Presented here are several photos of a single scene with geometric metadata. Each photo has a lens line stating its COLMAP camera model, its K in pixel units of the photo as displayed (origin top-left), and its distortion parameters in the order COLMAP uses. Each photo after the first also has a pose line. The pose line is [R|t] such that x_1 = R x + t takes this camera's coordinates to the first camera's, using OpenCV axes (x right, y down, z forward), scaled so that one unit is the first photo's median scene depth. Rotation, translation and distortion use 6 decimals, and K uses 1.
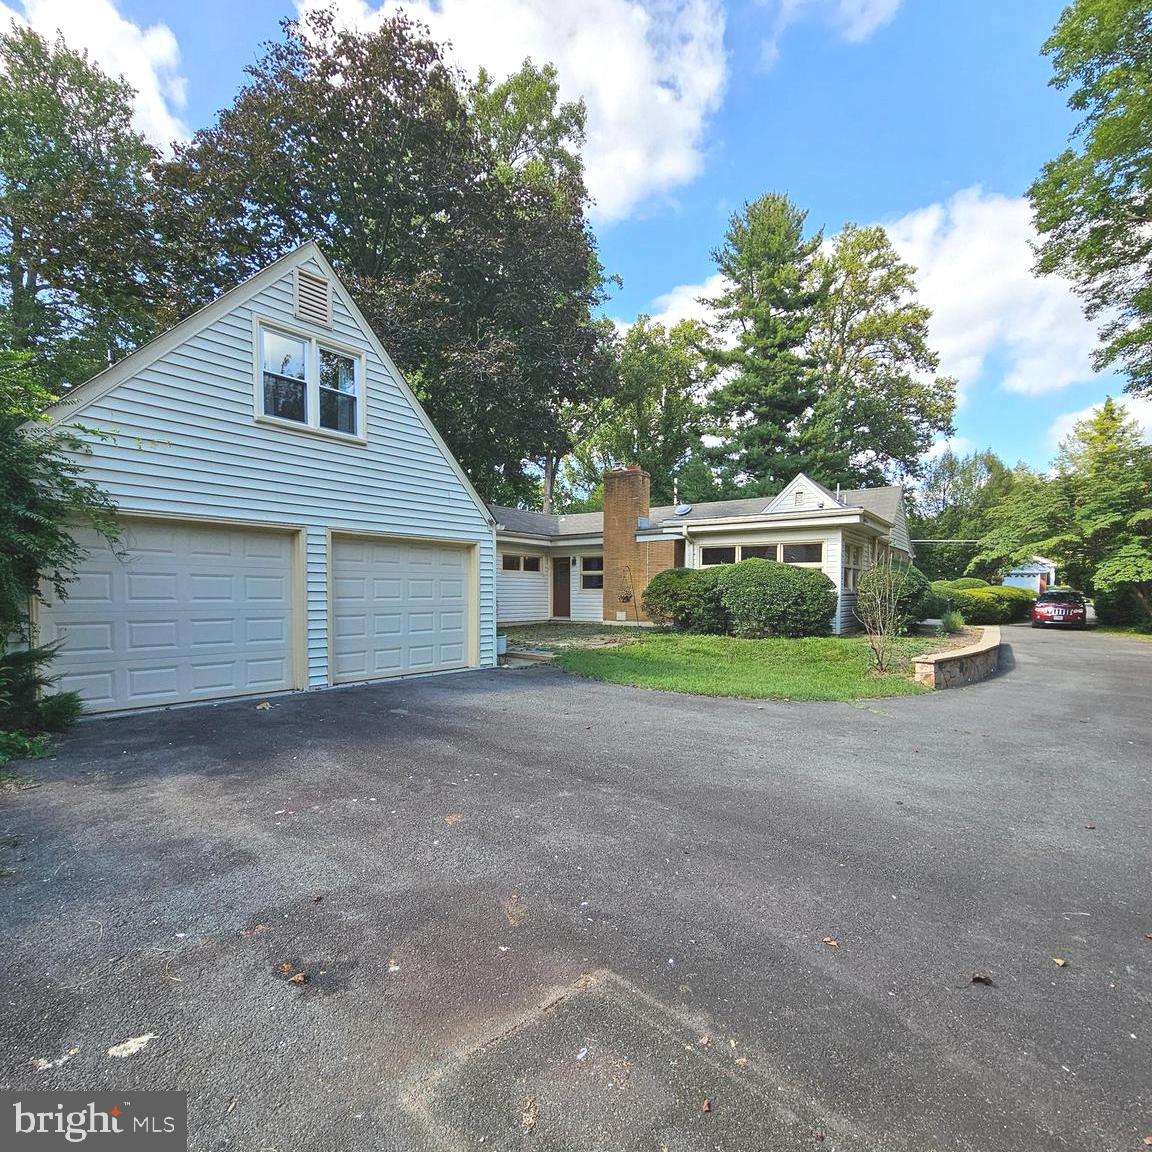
lens RADIAL K [[612.0, 0, 569.5], [0, 612.0, 619.4], [0, 0, 1]] dist [0.000263, -0.016618]
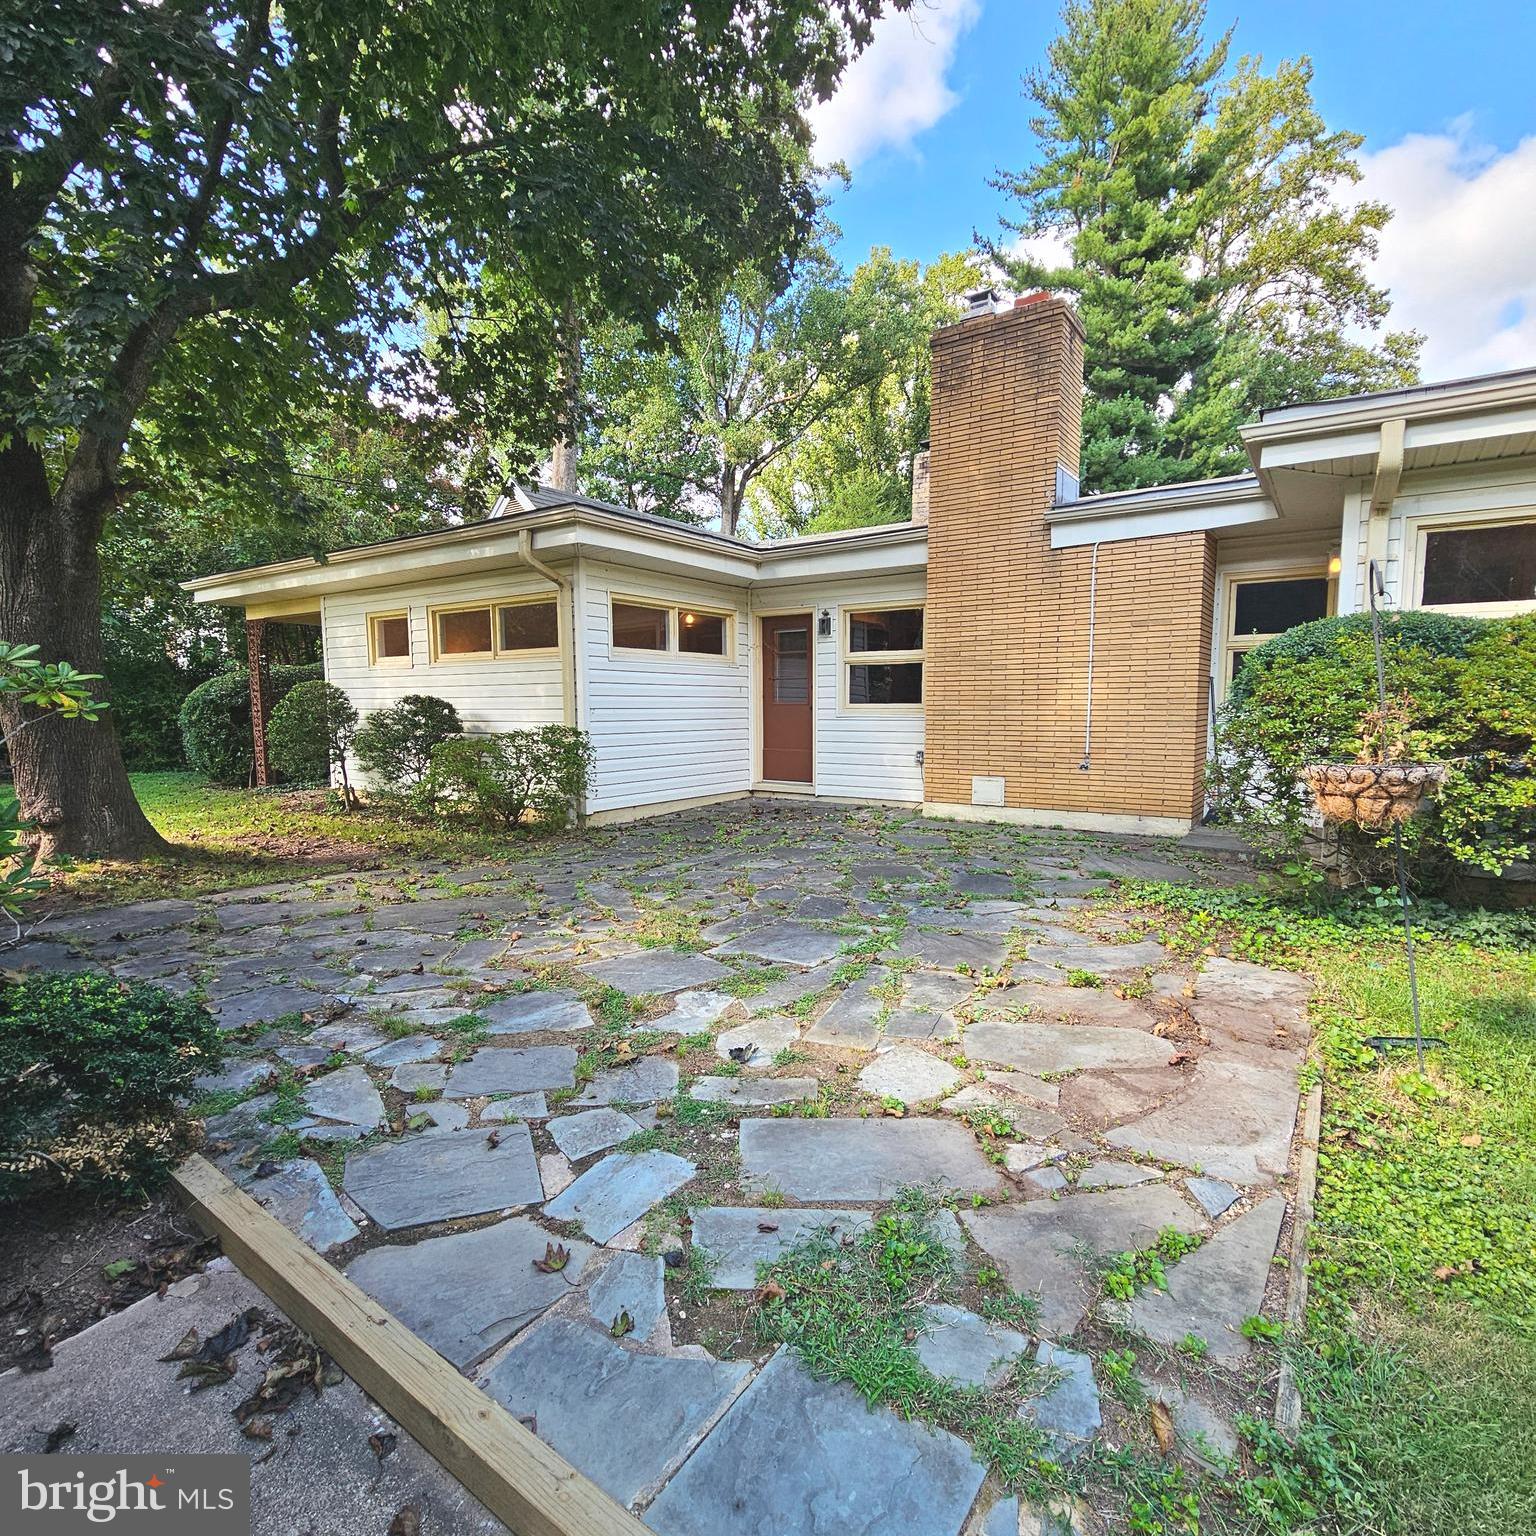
lens RADIAL K [[864.8, 0, 769.5], [0, 864.8, 789.6], [0, 0, 1]] dist [-0.003306, -0.000407]
pose [[0.999845, -0.007756, 0.015782, -0.013438], [0.006865, 0.998424, 0.055703, -0.012032], [-0.016189, -0.055586, 0.998323, 0.211429]]
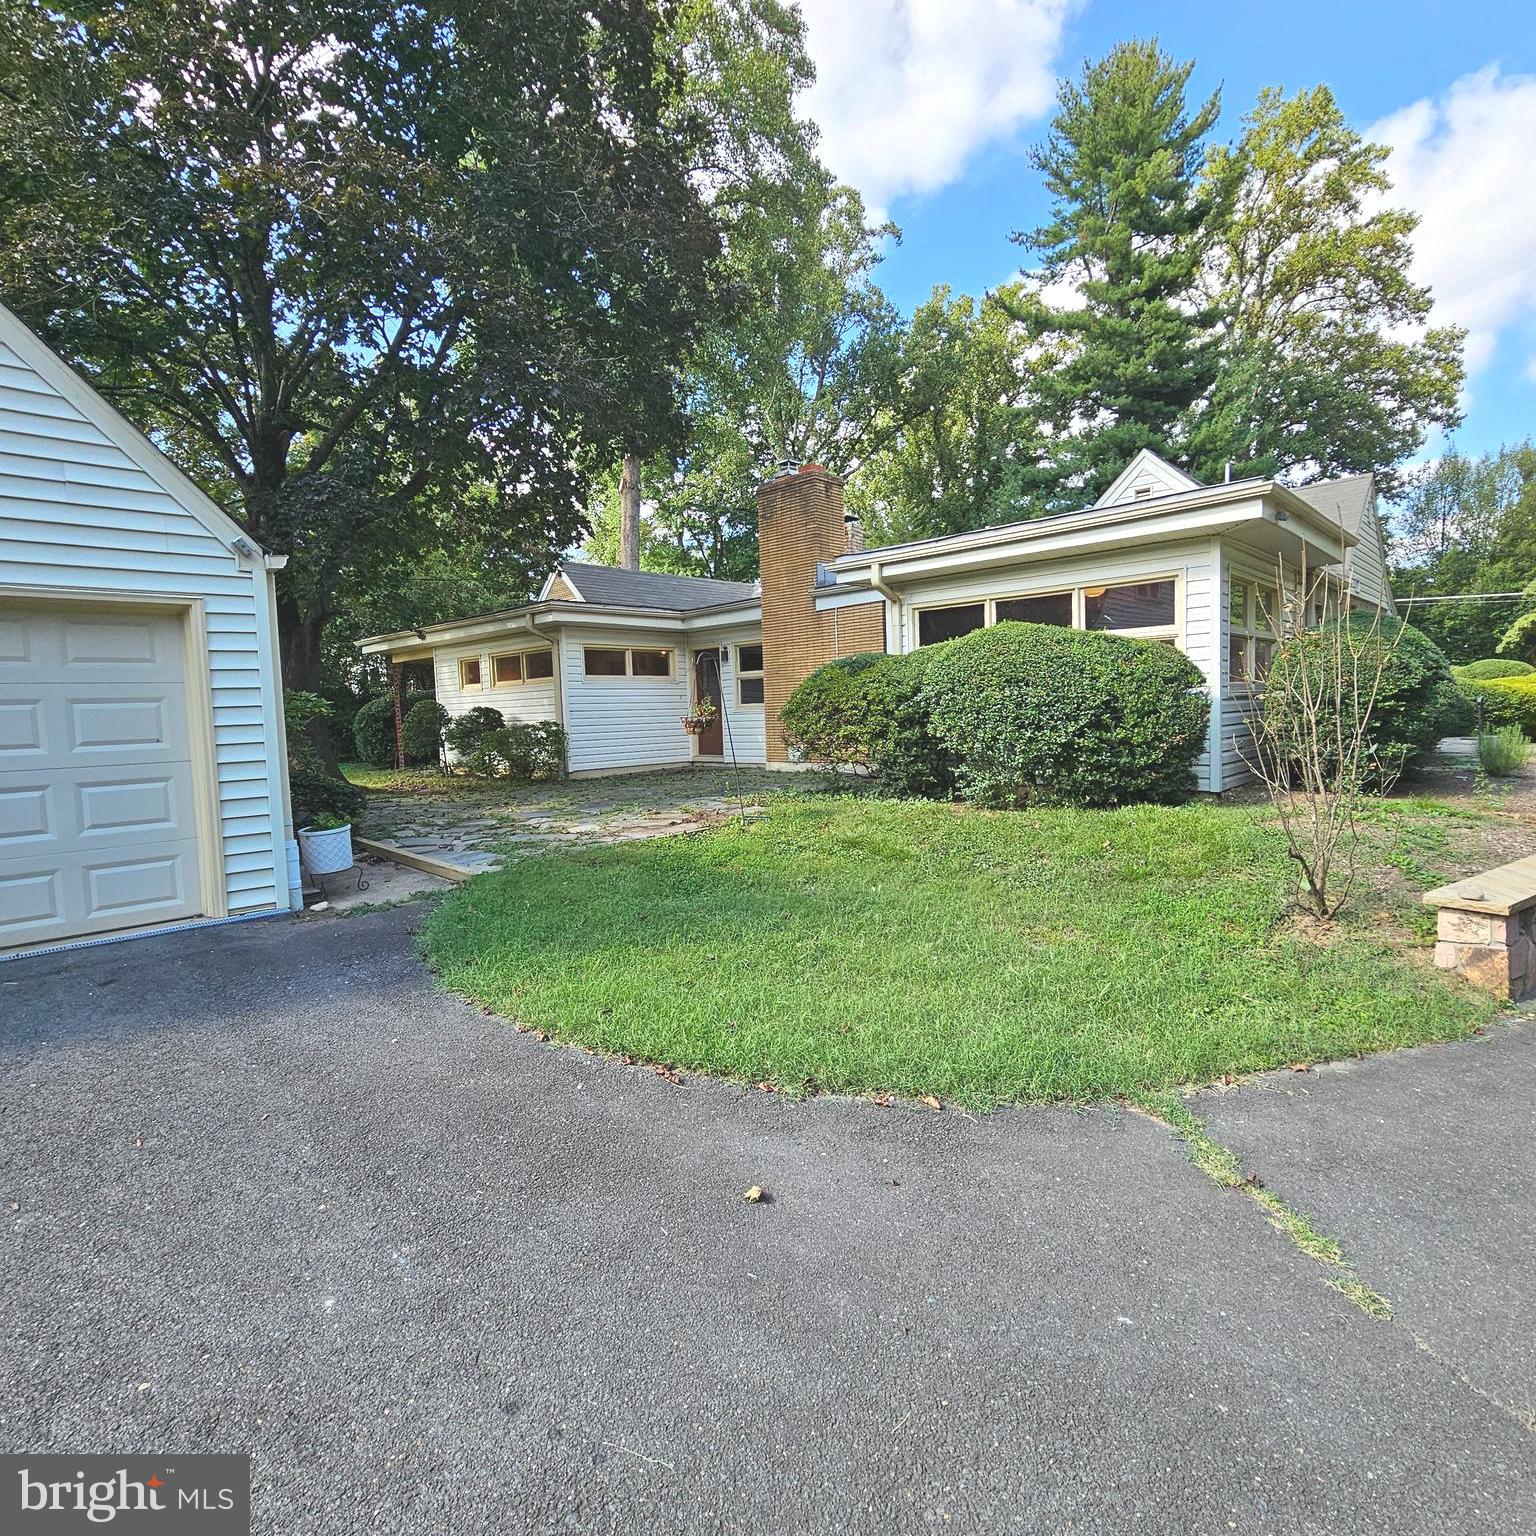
lens RADIAL K [[839.9, 0, 750.0], [0, 839.9, 768.1], [0, 0, 1]] dist [-0.005963, -0.001978]
pose [[0.990026, -0.025571, -0.138546, 0.055079], [0.029236, 0.999273, 0.024484, -0.004404], [0.137819, -0.028290, 0.990053, 0.104581]]
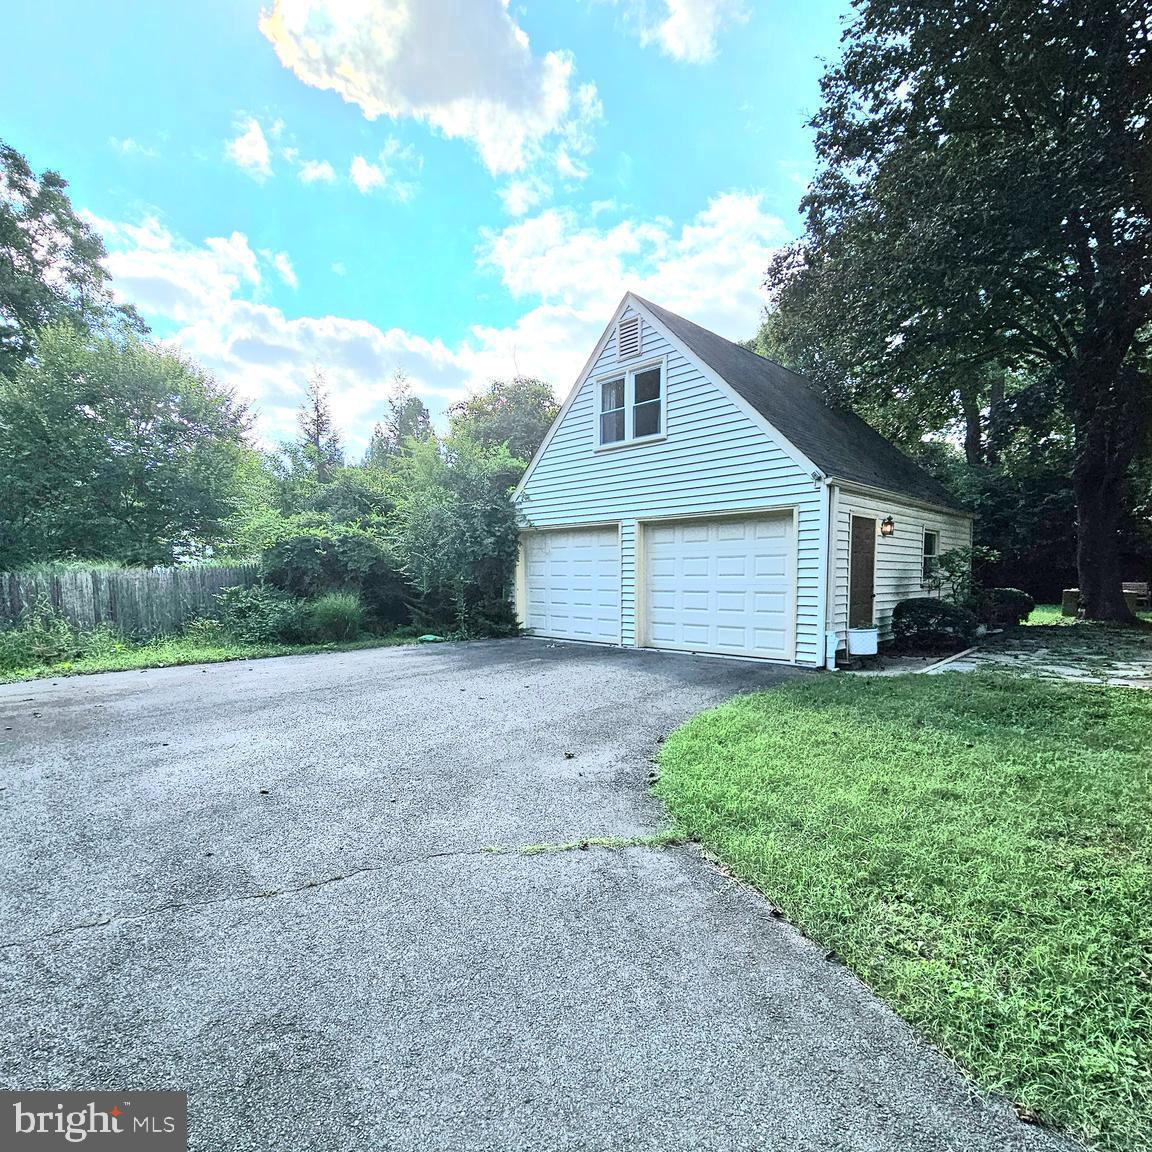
lens RADIAL K [[629.9, 0, 562.5], [0, 629.9, 576.0], [0, 0, 1]] dist [-0.005963, -0.001978]
pose [[-0.113891, 0.000276, -0.993493, 0.142490], [-0.038508, 0.999247, 0.004692, -0.005385], [0.992747, 0.038792, -0.113795, 0.161822]]
